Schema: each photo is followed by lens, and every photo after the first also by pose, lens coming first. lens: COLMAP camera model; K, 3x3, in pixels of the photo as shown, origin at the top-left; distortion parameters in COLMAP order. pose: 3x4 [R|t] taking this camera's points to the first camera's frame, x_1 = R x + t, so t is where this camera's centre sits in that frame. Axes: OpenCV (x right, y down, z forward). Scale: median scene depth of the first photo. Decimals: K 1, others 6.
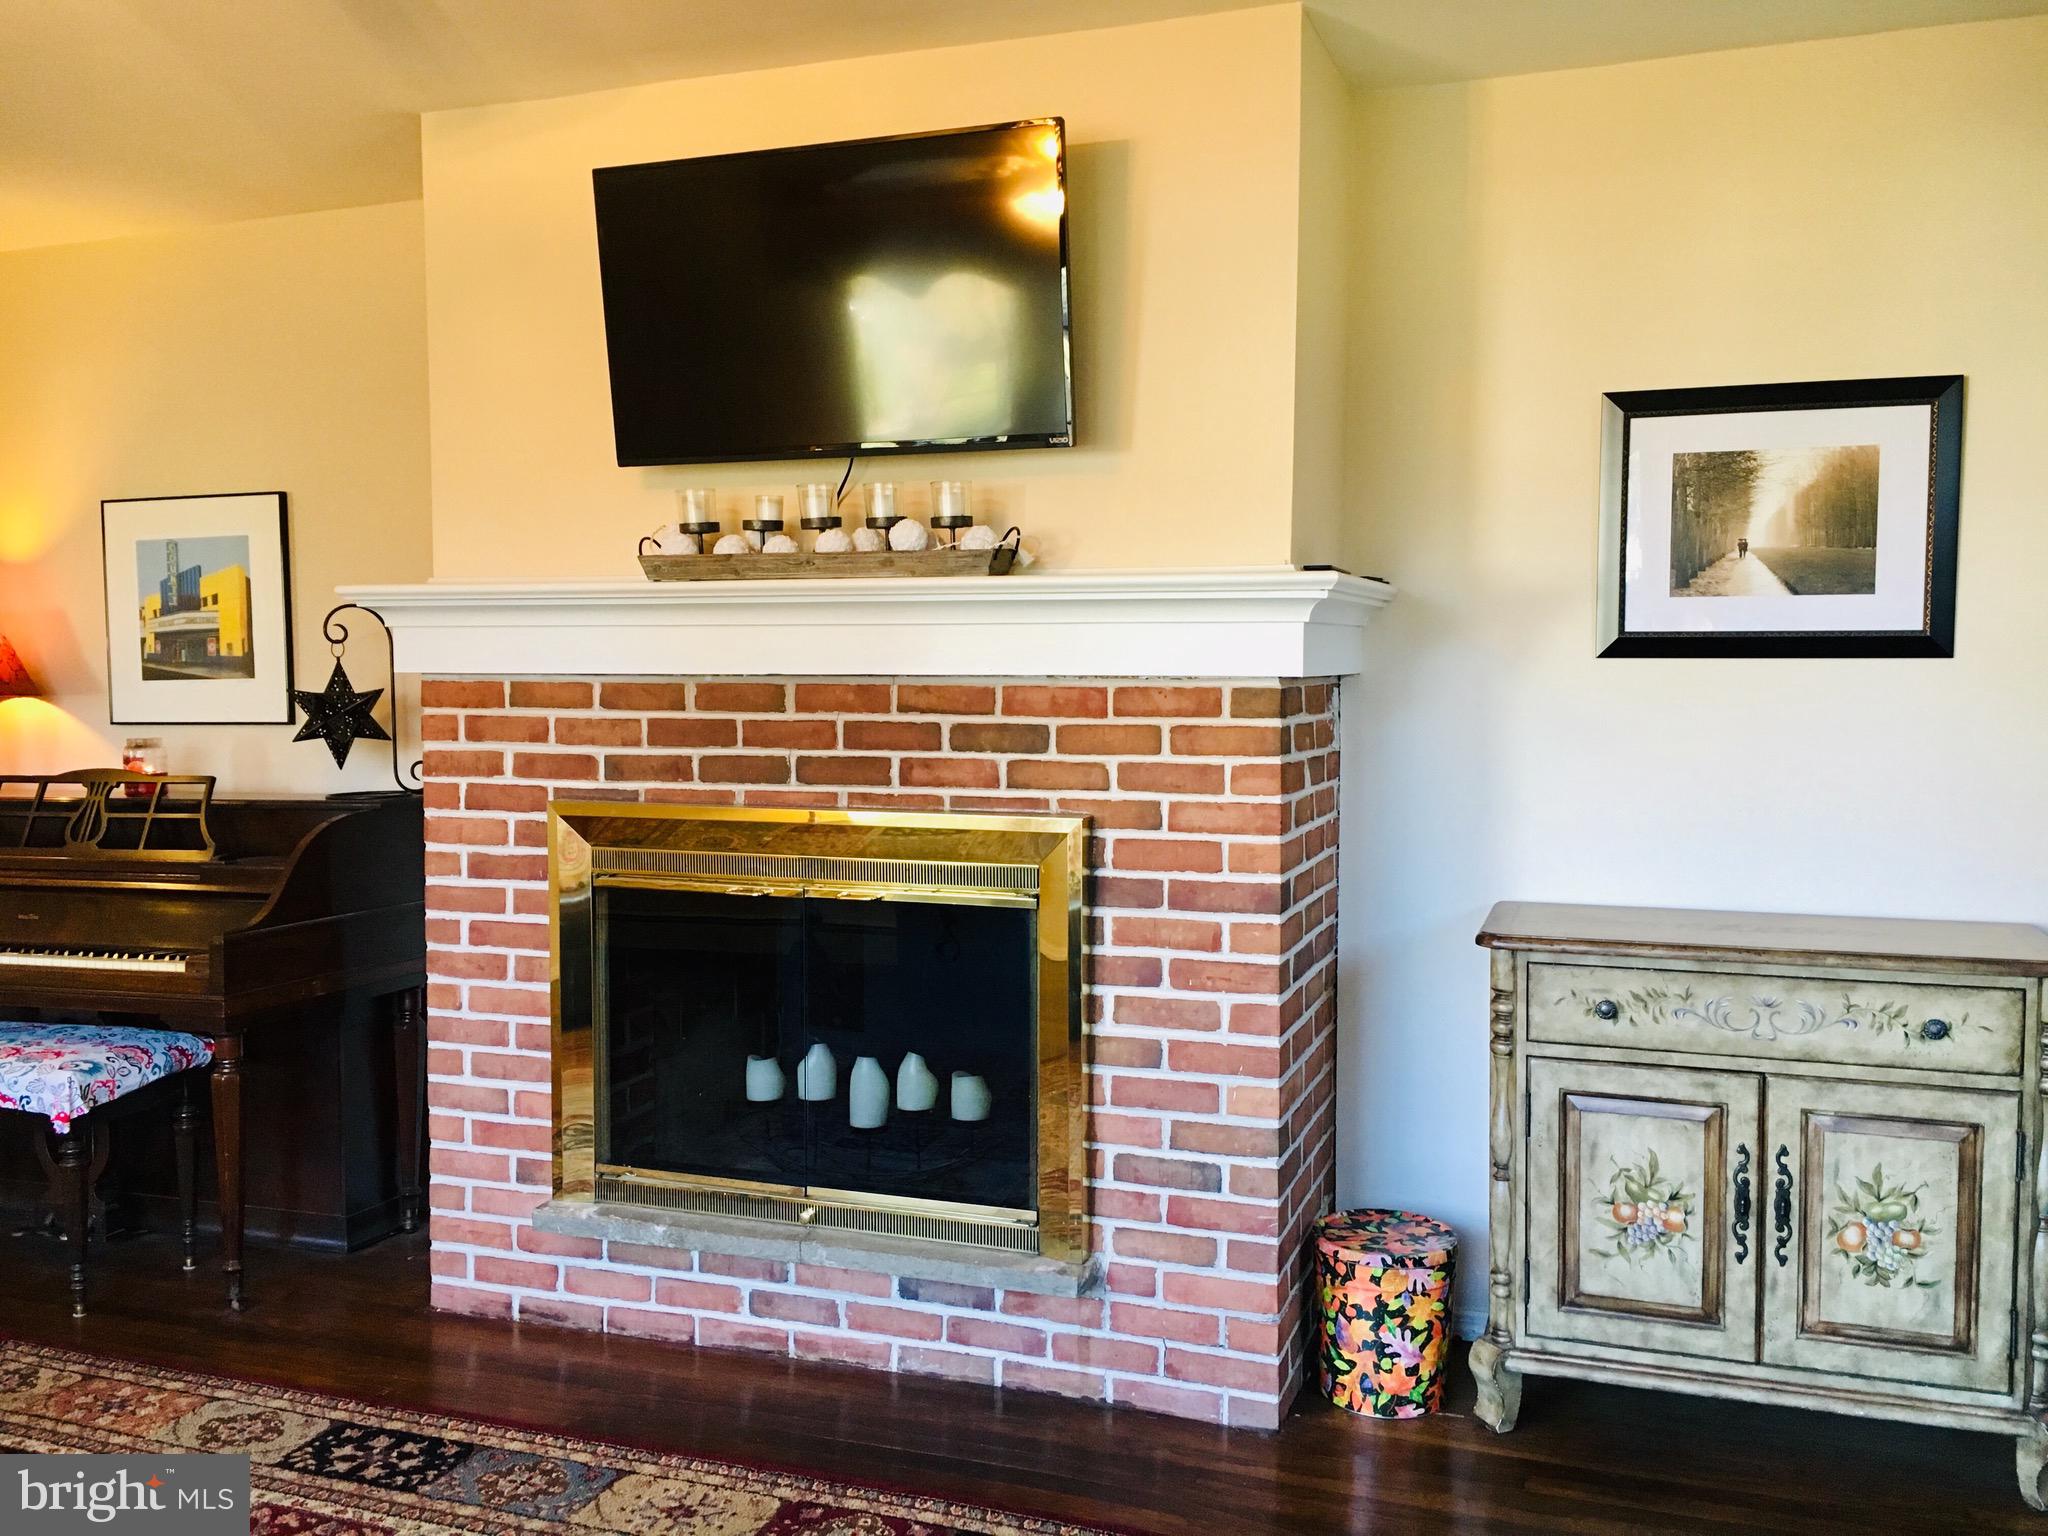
lens RADIAL K [[1736.2, 0, 1022.2], [0, 1736.2, 769.0], [0, 0, 1]] dist [0.041866, -0.062185]
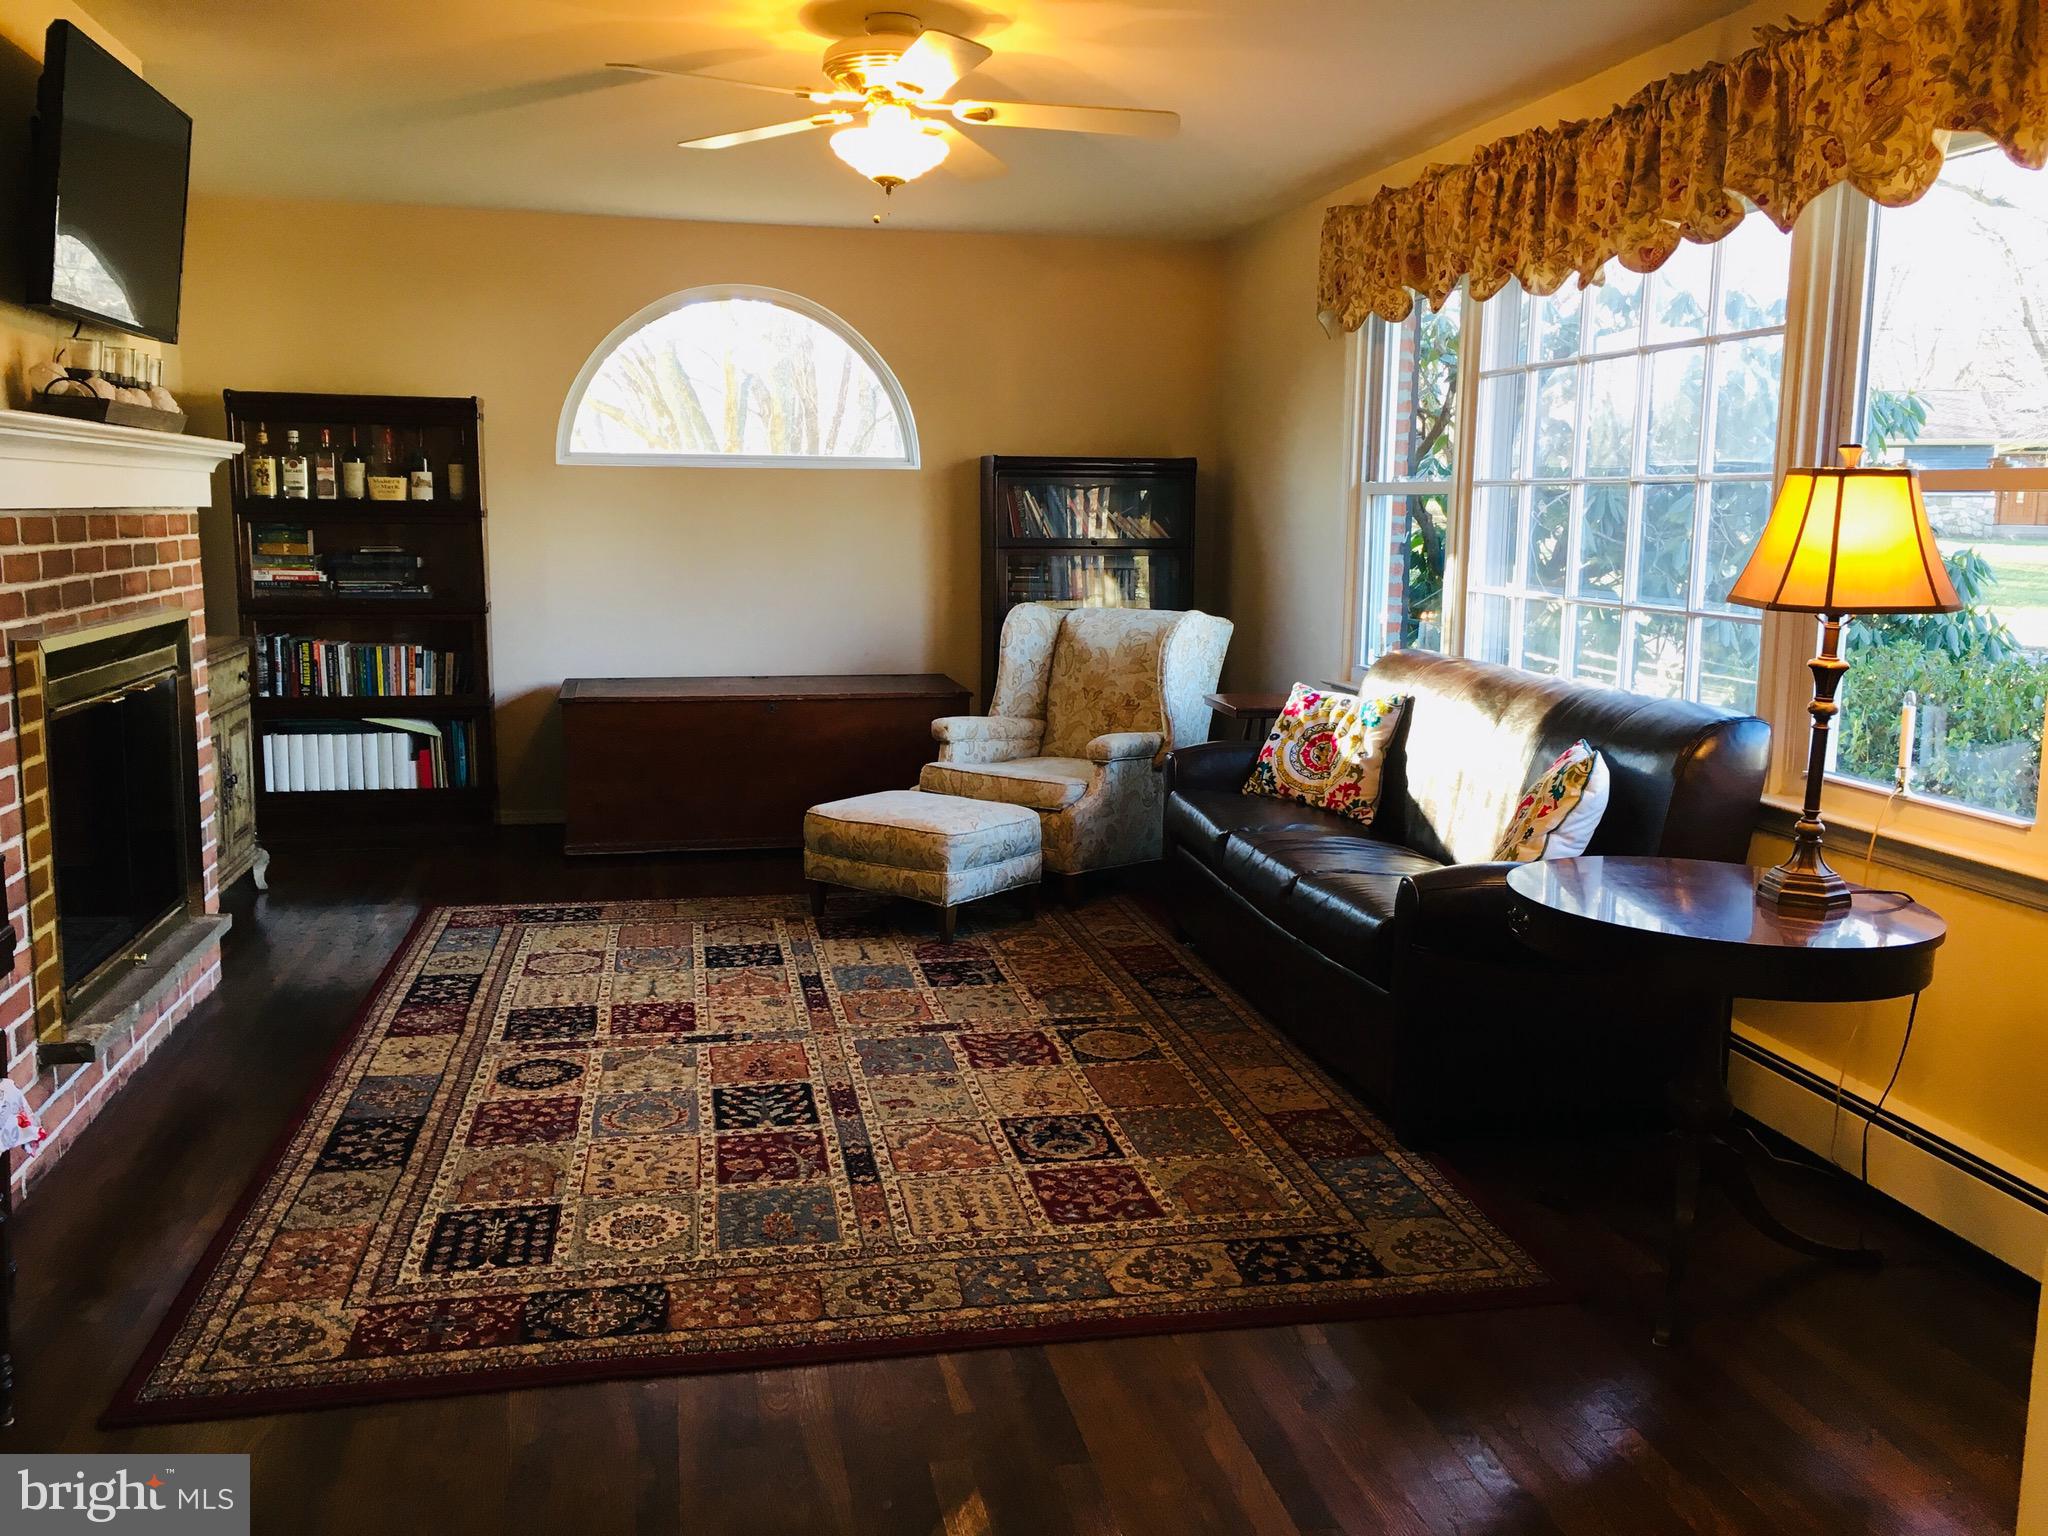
lens RADIAL K [[1736.2, 0, 1024.2], [0, 1736.2, 765.6], [0, 0, 1]] dist [0.041866, -0.062185]
pose [[-0.520696, -0.130102, 0.843771, -1.633836], [0.043704, 0.982963, 0.178534, -0.075192], [-0.852623, 0.129838, -0.506139, 1.199825]]
